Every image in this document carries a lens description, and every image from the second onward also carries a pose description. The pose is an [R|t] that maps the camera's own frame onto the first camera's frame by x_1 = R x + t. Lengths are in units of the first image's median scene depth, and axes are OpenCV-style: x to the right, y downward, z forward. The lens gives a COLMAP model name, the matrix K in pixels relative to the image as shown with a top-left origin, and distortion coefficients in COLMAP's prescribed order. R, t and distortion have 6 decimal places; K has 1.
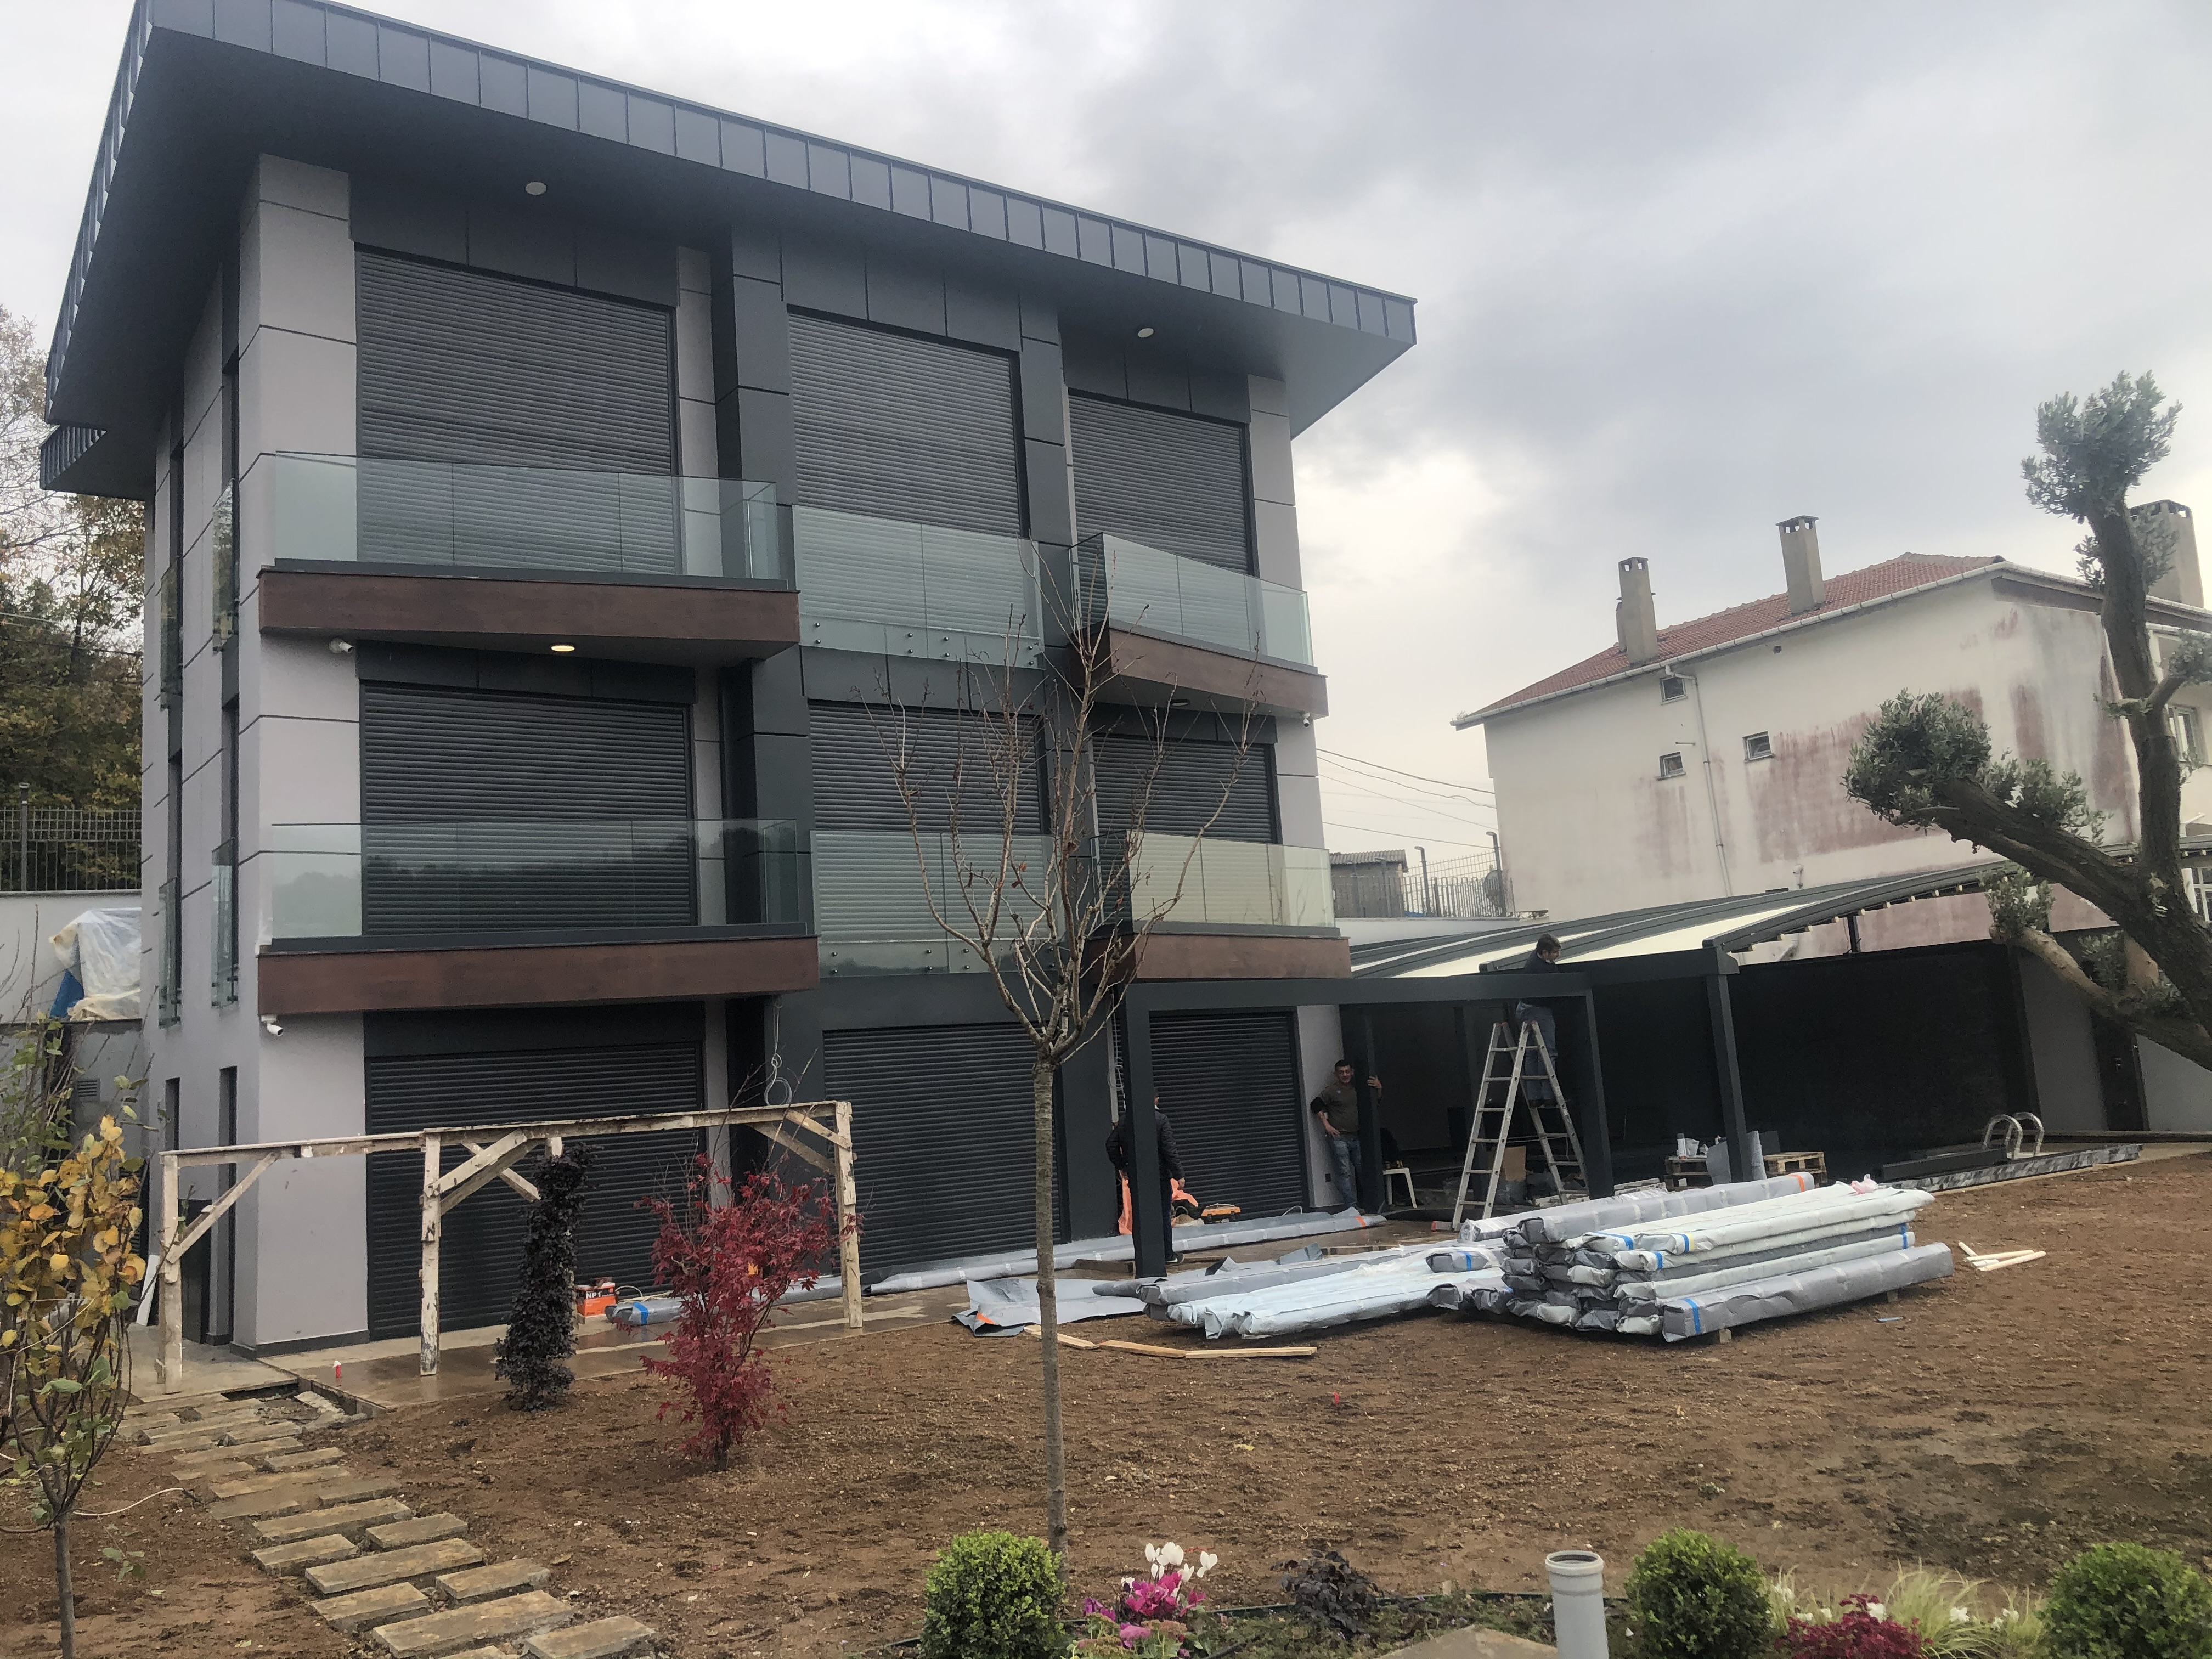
lens RADIAL K [[1820.2, 0, 1113.1], [0, 1820.2, 839.8], [0, 0, 1]] dist [-0.001403, 0.001920]
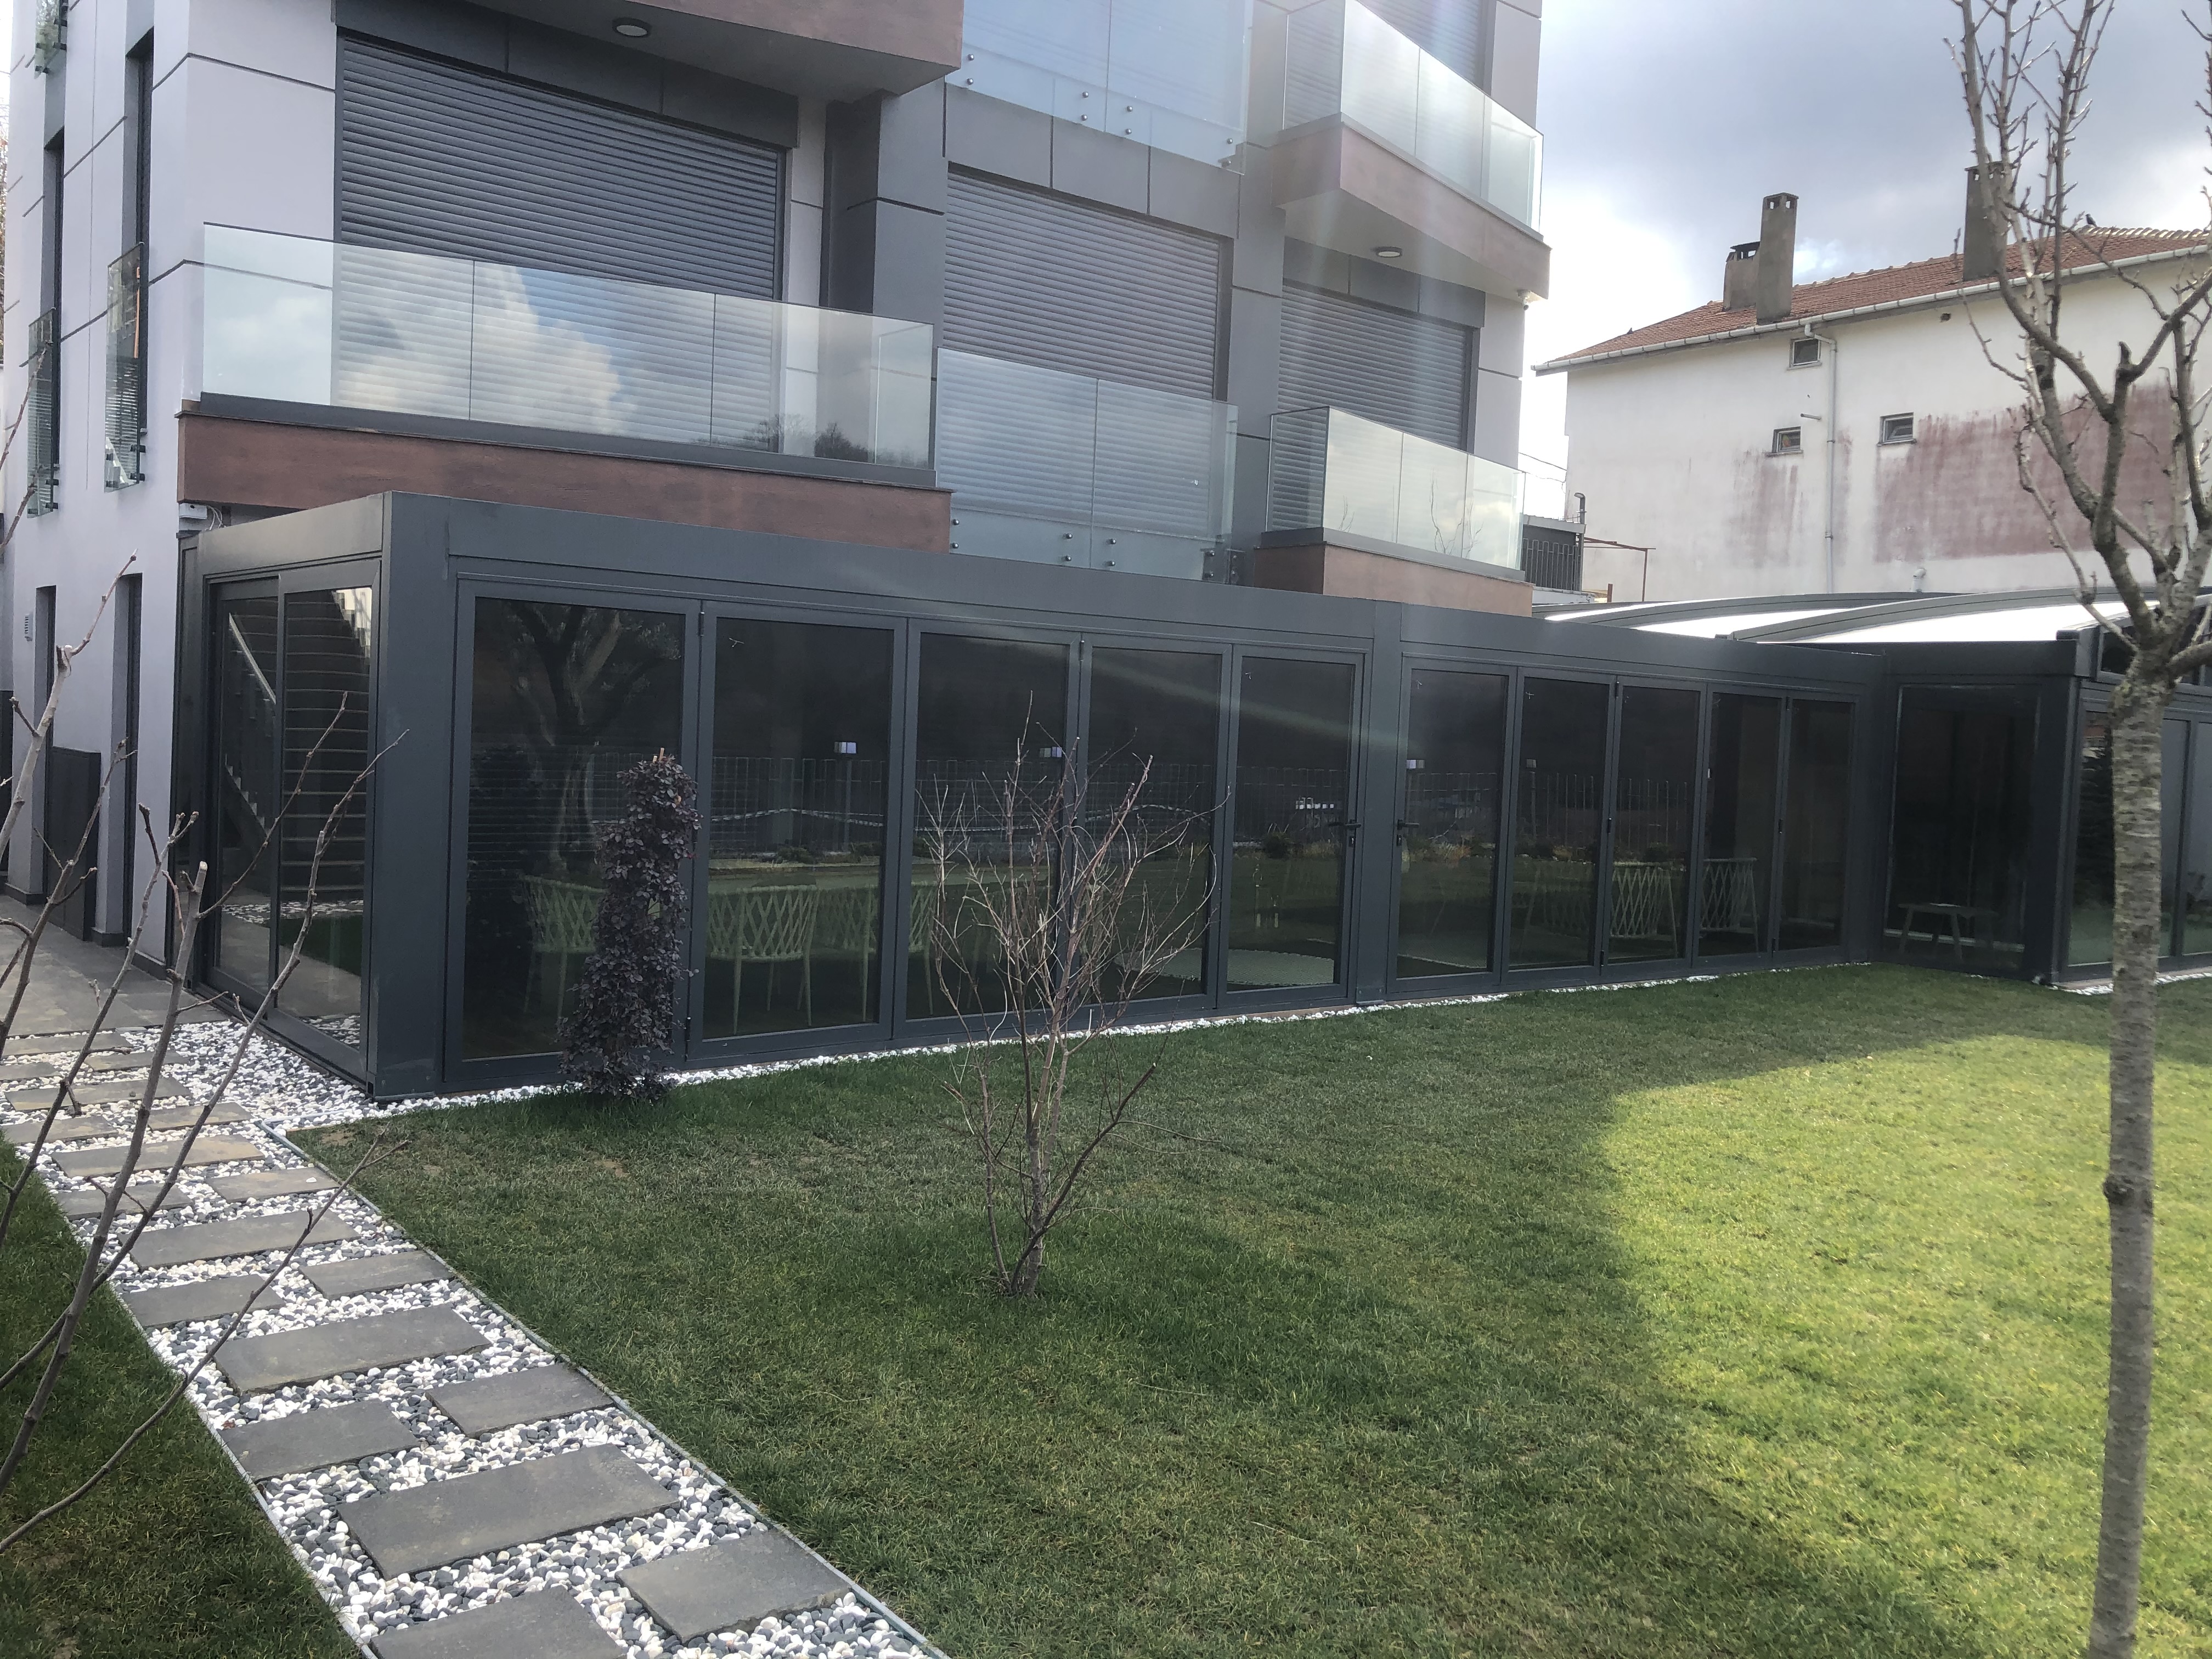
lens RADIAL K [[1820.2, 0, 1097.2], [0, 1820.2, 815.5], [0, 0, 1]] dist [-0.001403, 0.001920]
pose [[0.992590, 0.104889, 0.061354, -0.063837], [-0.114091, 0.978213, 0.173441, 0.023083], [-0.041825, -0.179156, 0.982931, 0.118228]]
